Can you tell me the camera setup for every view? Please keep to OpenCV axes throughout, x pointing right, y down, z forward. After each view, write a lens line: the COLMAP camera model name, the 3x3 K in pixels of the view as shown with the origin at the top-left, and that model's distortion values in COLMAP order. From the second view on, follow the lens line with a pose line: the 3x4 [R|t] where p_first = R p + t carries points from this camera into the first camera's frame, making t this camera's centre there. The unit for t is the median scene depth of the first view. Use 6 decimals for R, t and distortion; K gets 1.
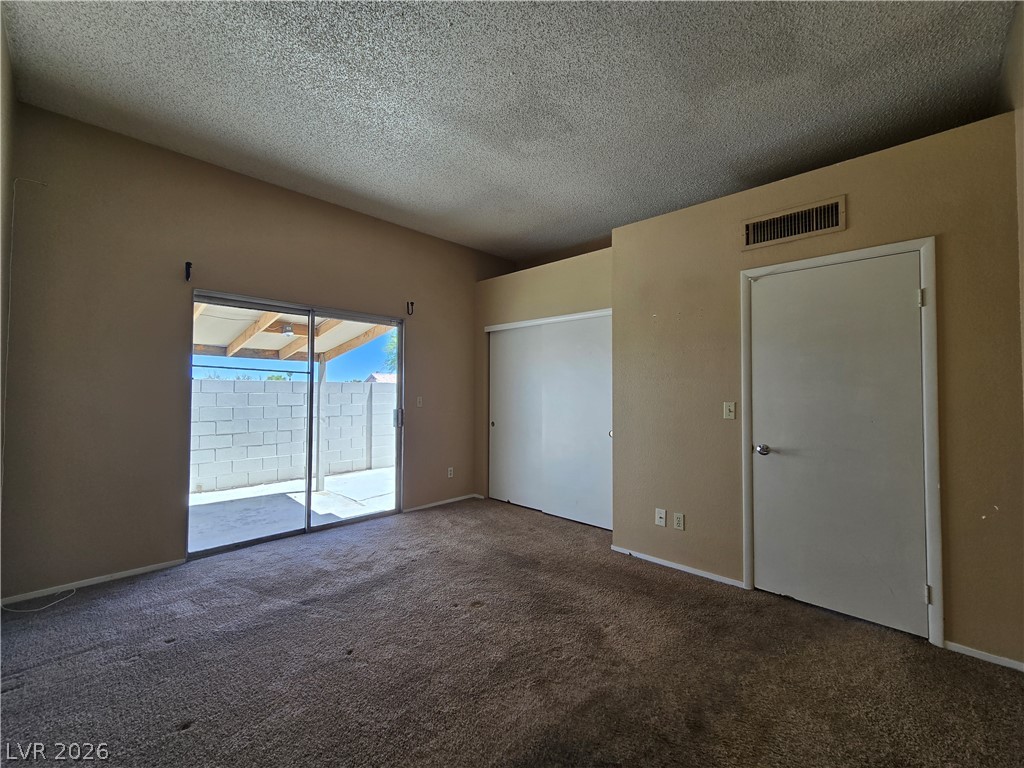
lens RADIAL K [[421.4, 0, 522.3], [0, 421.4, 385.4], [0, 0, 1]] dist [-0.006519, 0.002792]
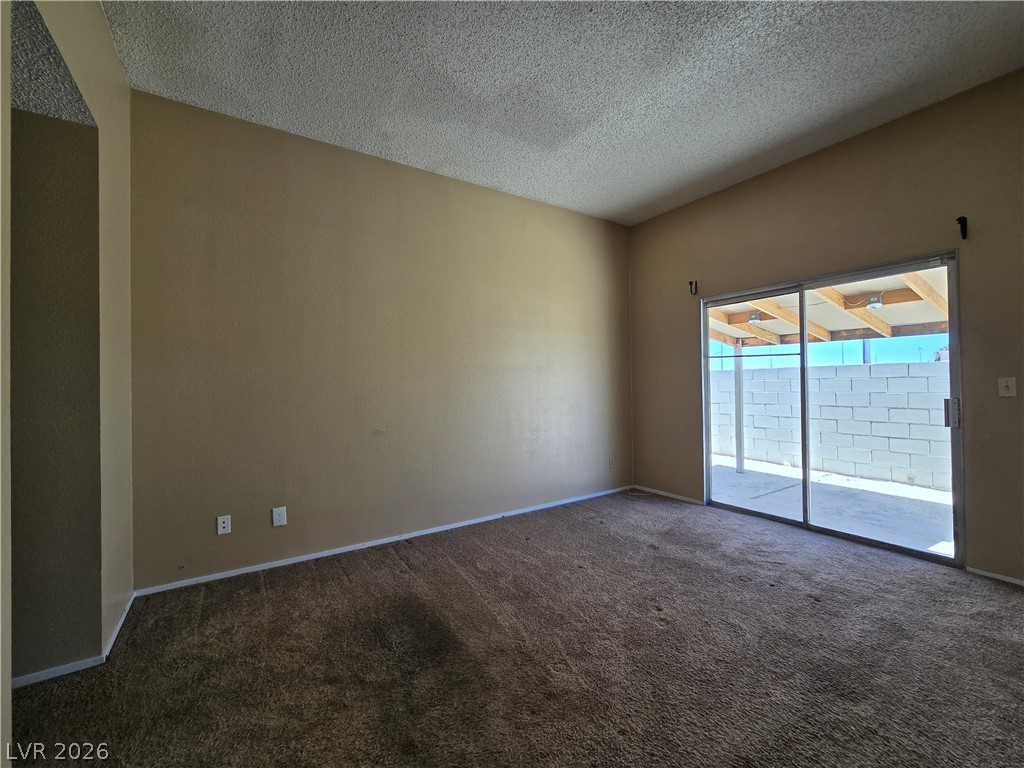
lens RADIAL K [[421.4, 0, 521.7], [0, 421.4, 381.9], [0, 0, 1]] dist [-0.006519, 0.002792]
pose [[-0.214522, -0.005716, -0.976702, 0.576630], [0.028894, 0.999508, -0.012196, 0.027738], [0.976292, -0.030837, -0.214251, 0.672538]]
